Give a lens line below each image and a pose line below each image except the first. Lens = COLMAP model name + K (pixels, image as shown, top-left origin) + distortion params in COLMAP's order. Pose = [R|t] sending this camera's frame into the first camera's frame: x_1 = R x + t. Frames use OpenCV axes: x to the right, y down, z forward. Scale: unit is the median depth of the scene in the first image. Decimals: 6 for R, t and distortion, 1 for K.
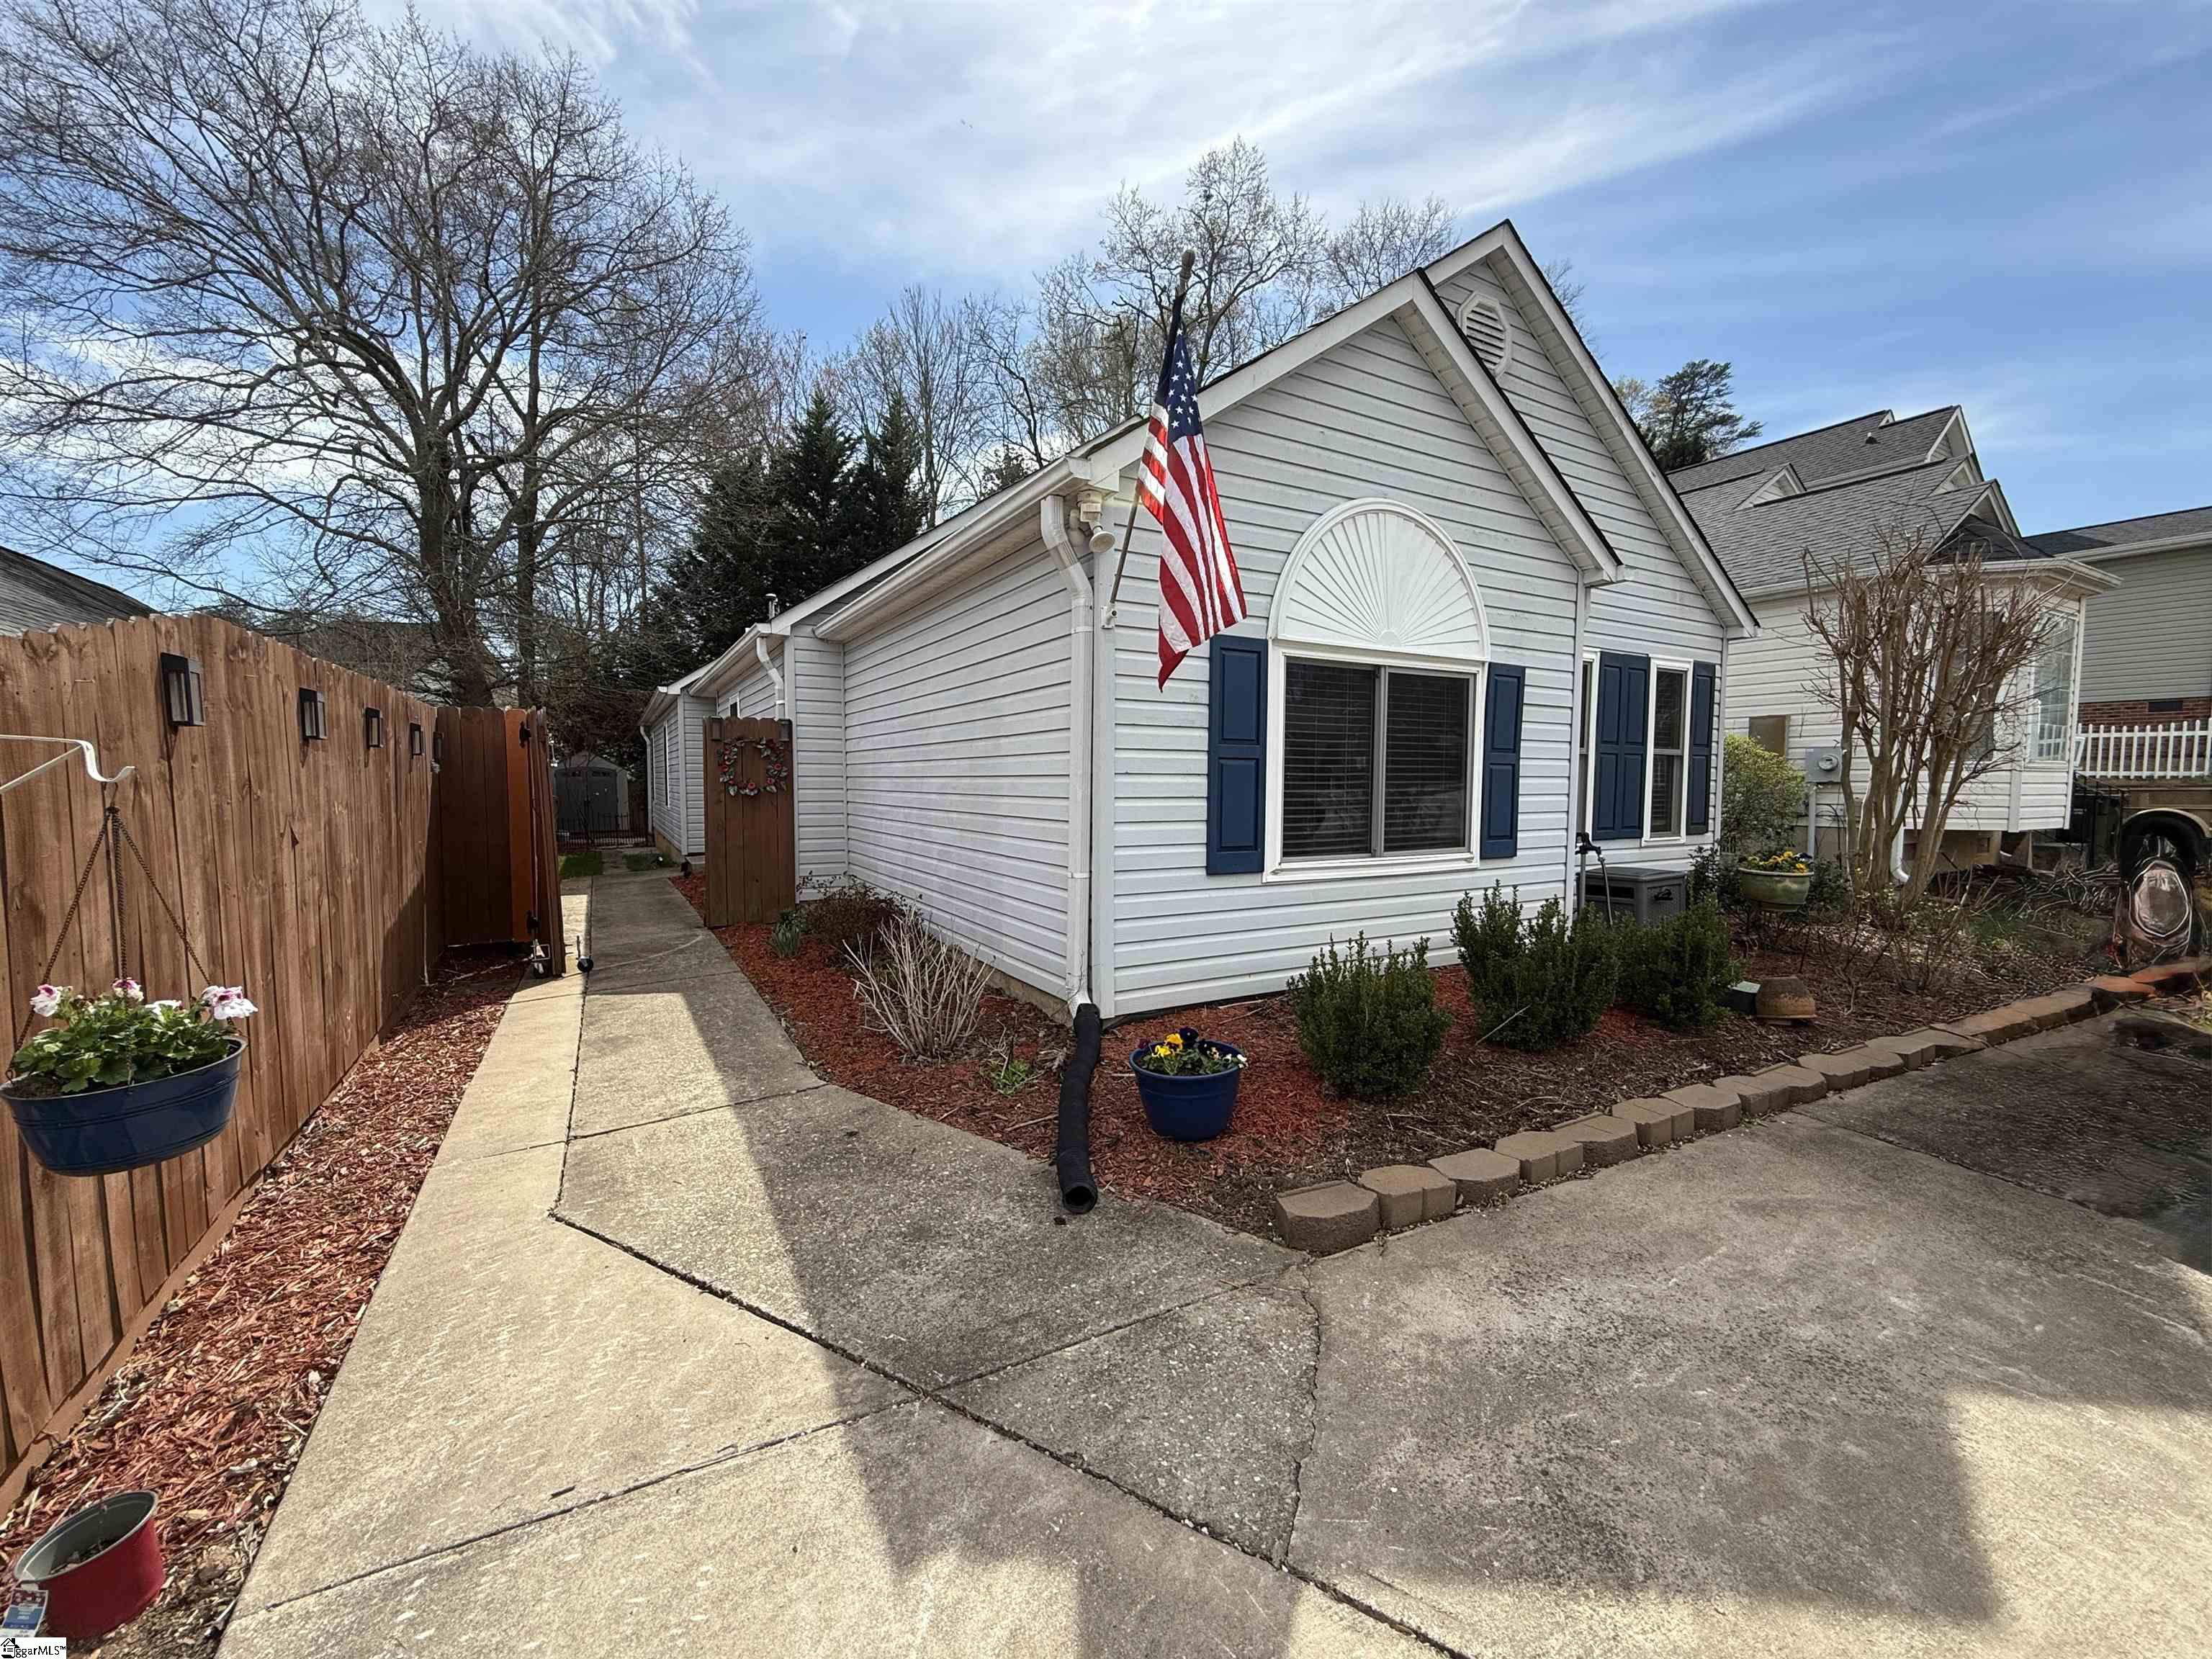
lens RADIAL K [[883.6, 0, 1097.0], [0, 883.6, 832.6], [0, 0, 1]] dist [-0.001771, 0.000878]
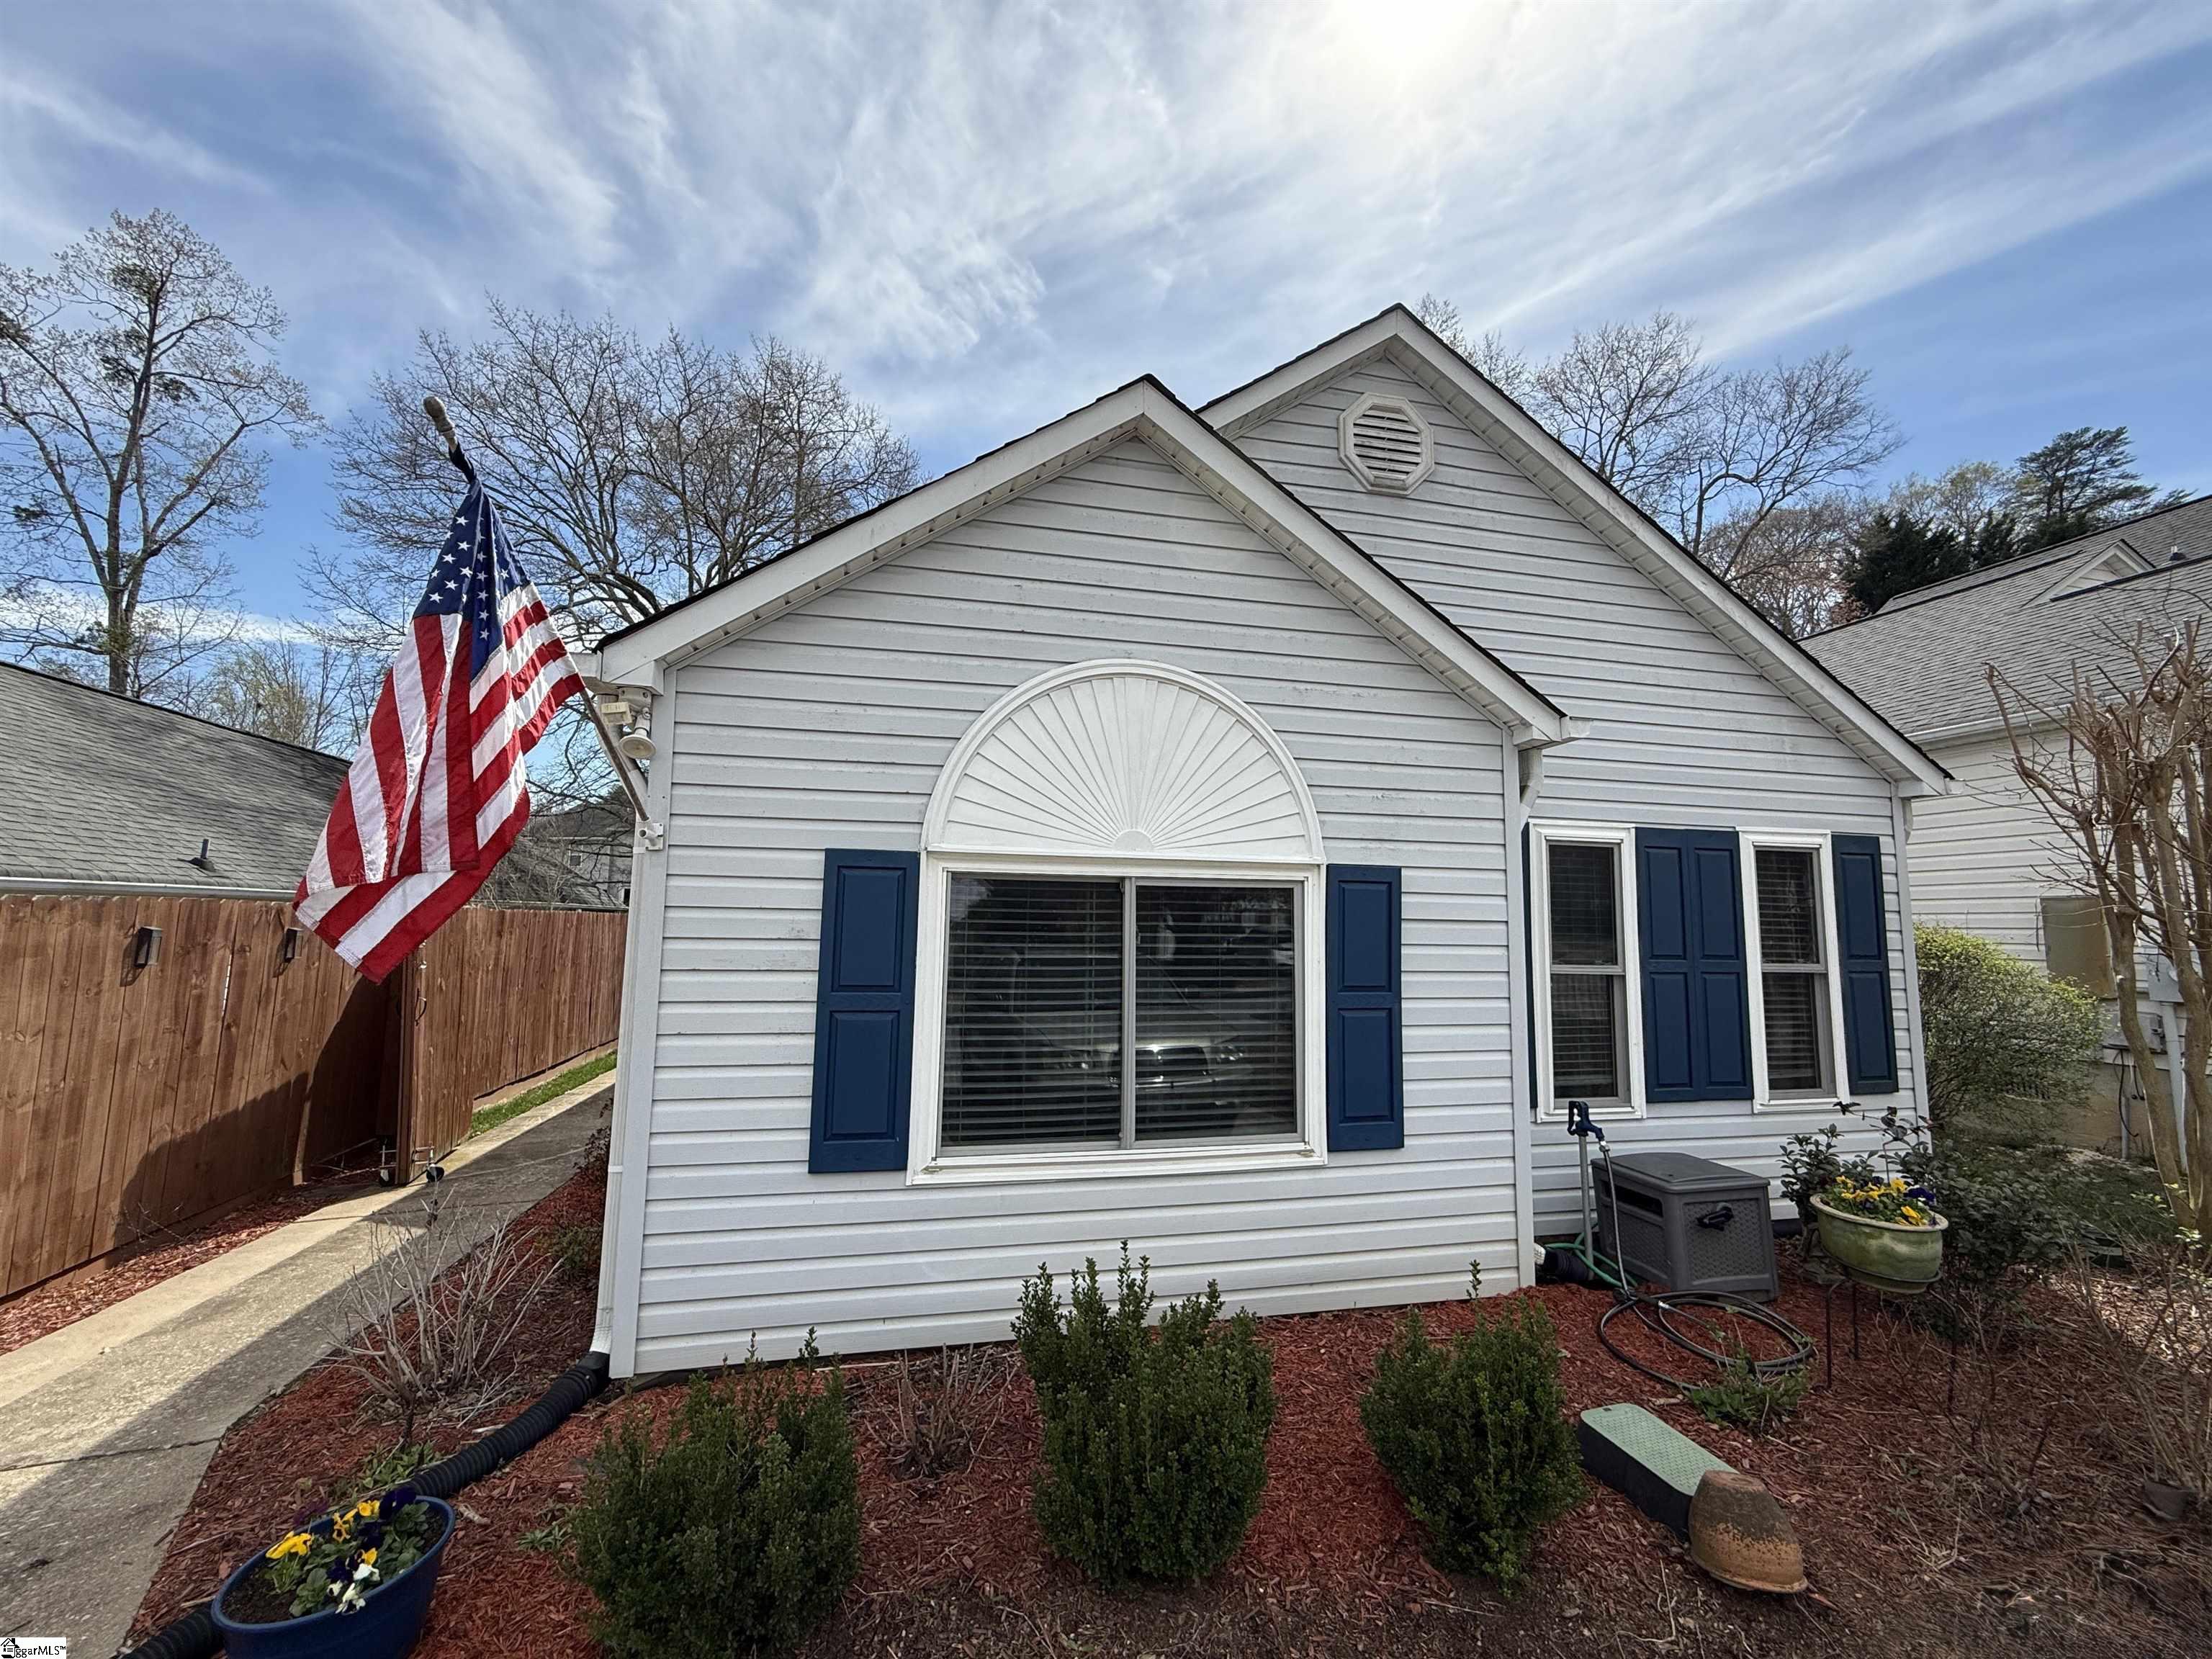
lens RADIAL K [[883.6, 0, 1100.0], [0, 883.6, 829.2], [0, 0, 1]] dist [-0.001771, 0.000878]
pose [[0.957319, -0.019694, -0.288362, 0.469679], [-0.028687, 0.986276, -0.162595, -0.099105], [0.287607, 0.163928, 0.943615, 0.273526]]
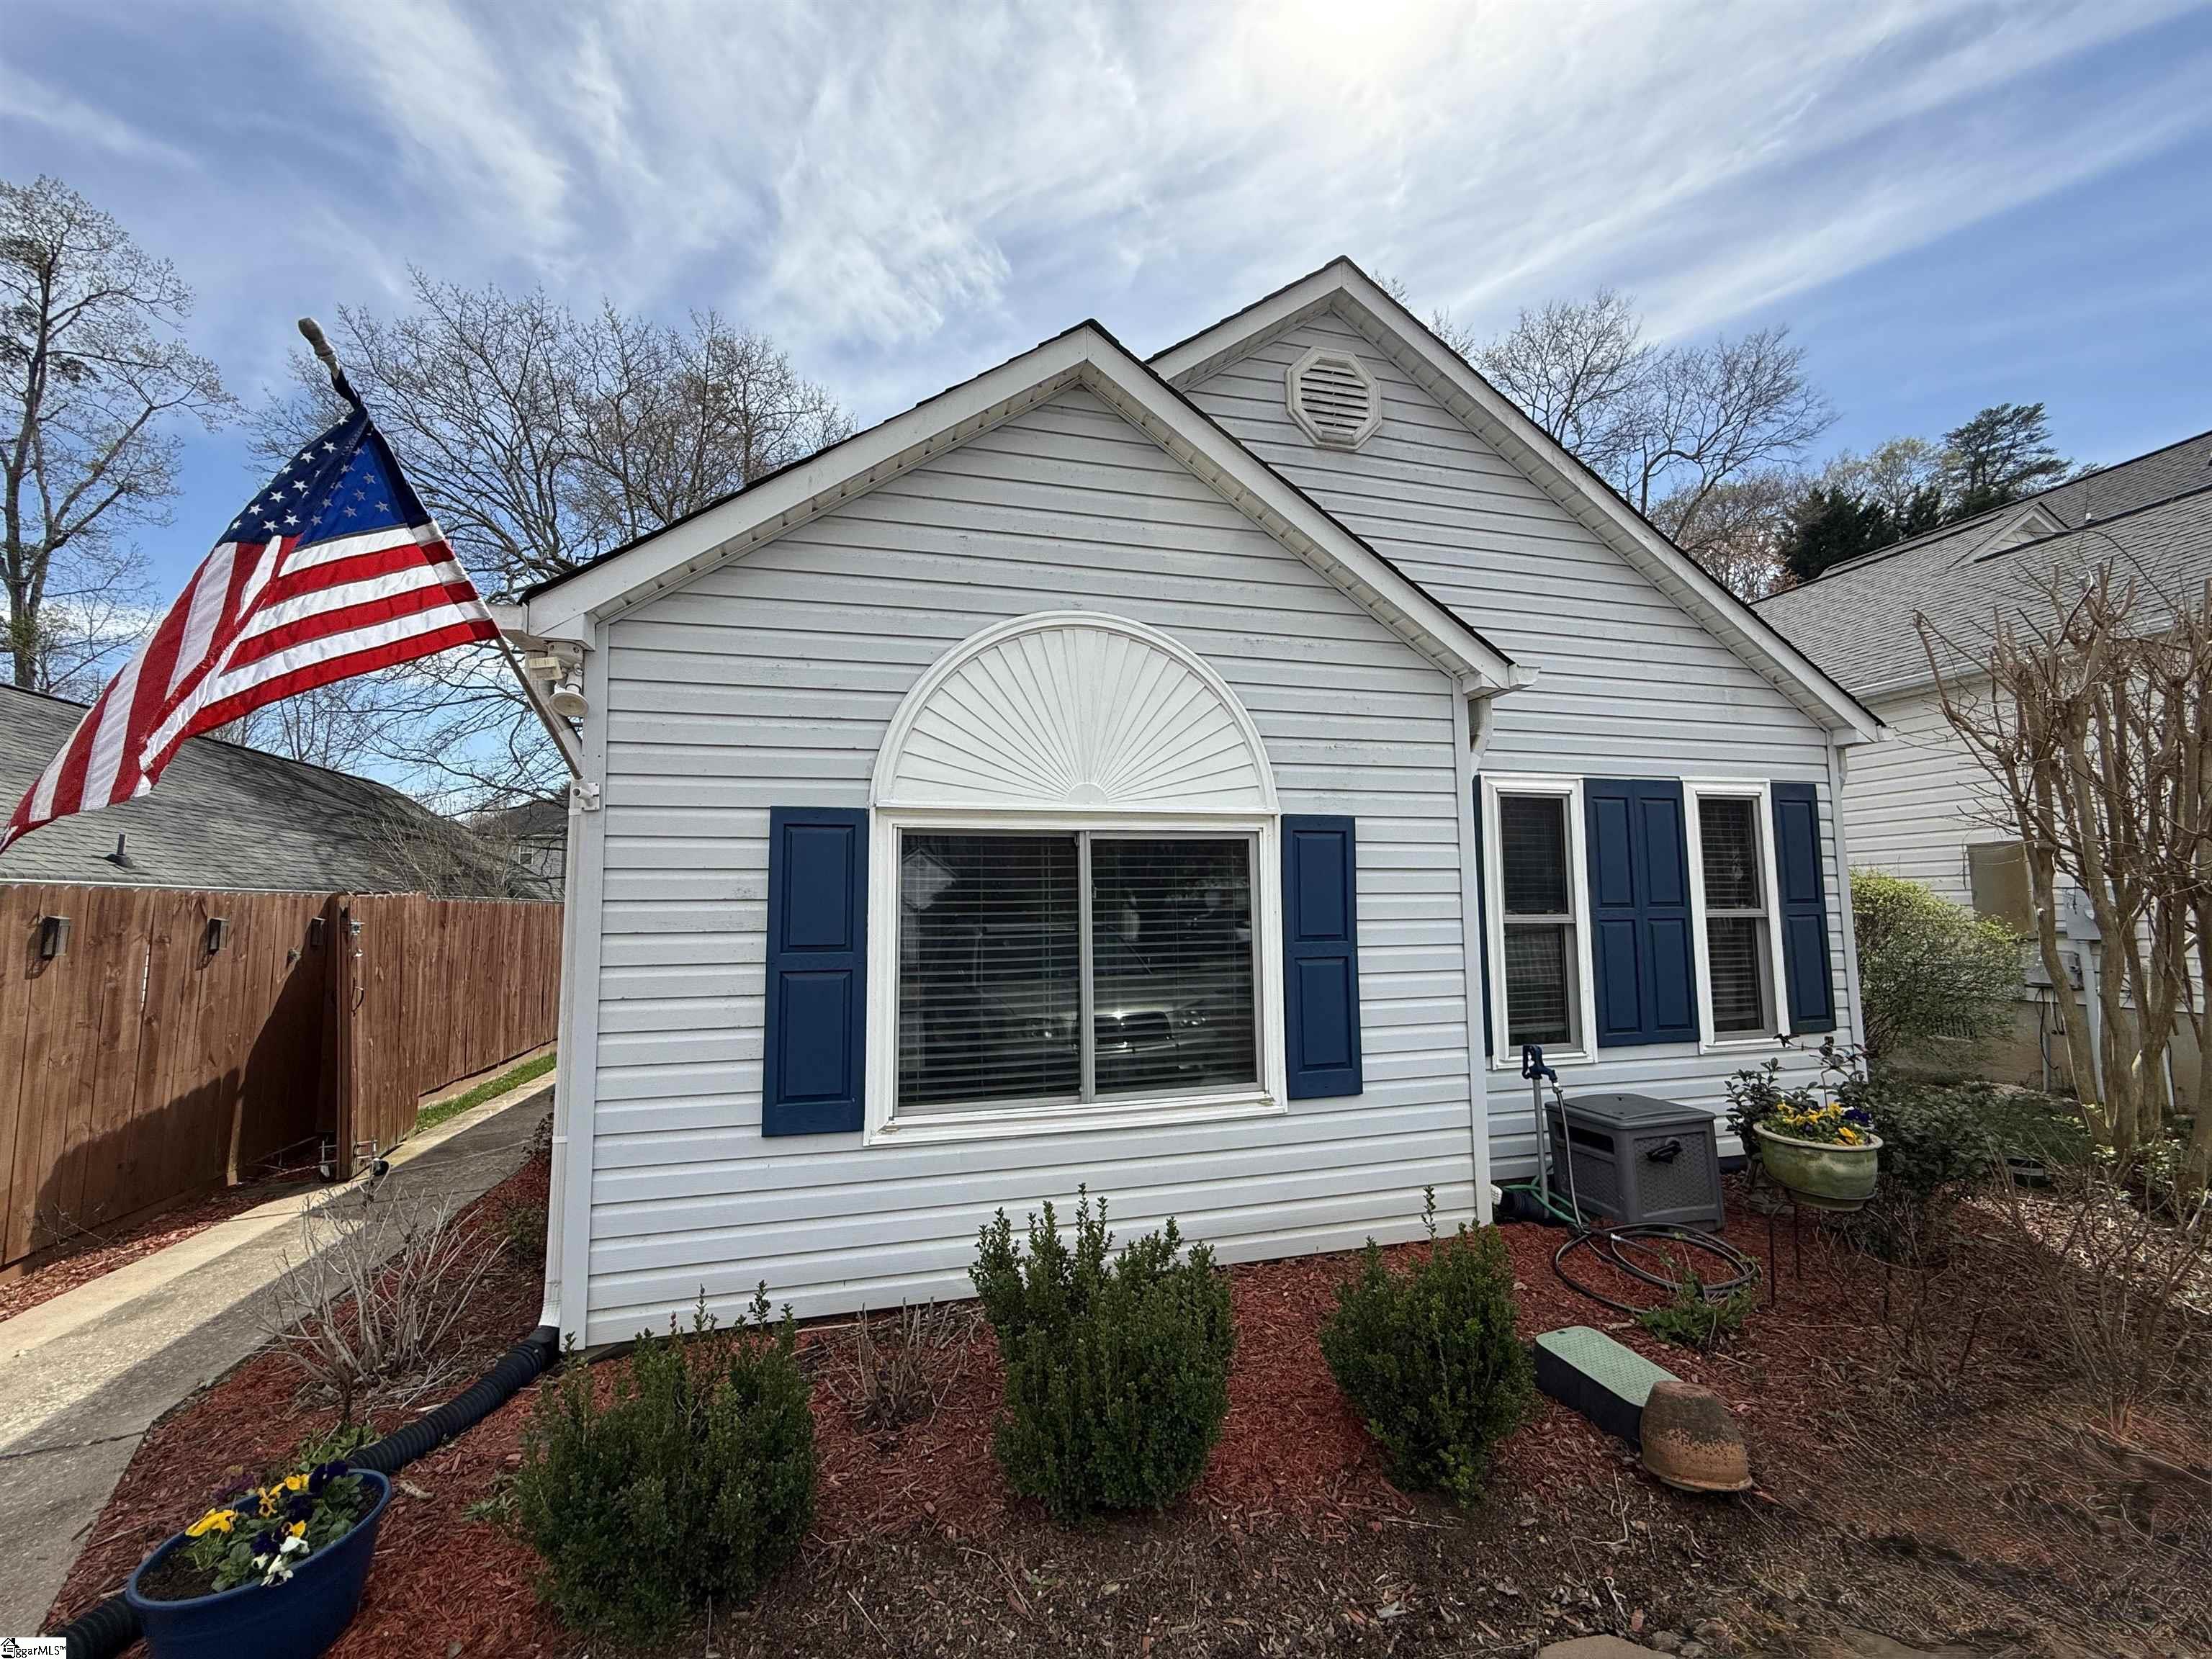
lens RADIAL K [[883.6, 0, 1099.9], [0, 883.6, 829.8], [0, 0, 1]] dist [-0.001771, 0.000878]
pose [[0.967515, -0.038132, -0.249920, 0.474822], [0.000922, 0.989085, -0.147342, -0.075958], [0.252810, 0.142325, 0.956990, 0.286085]]
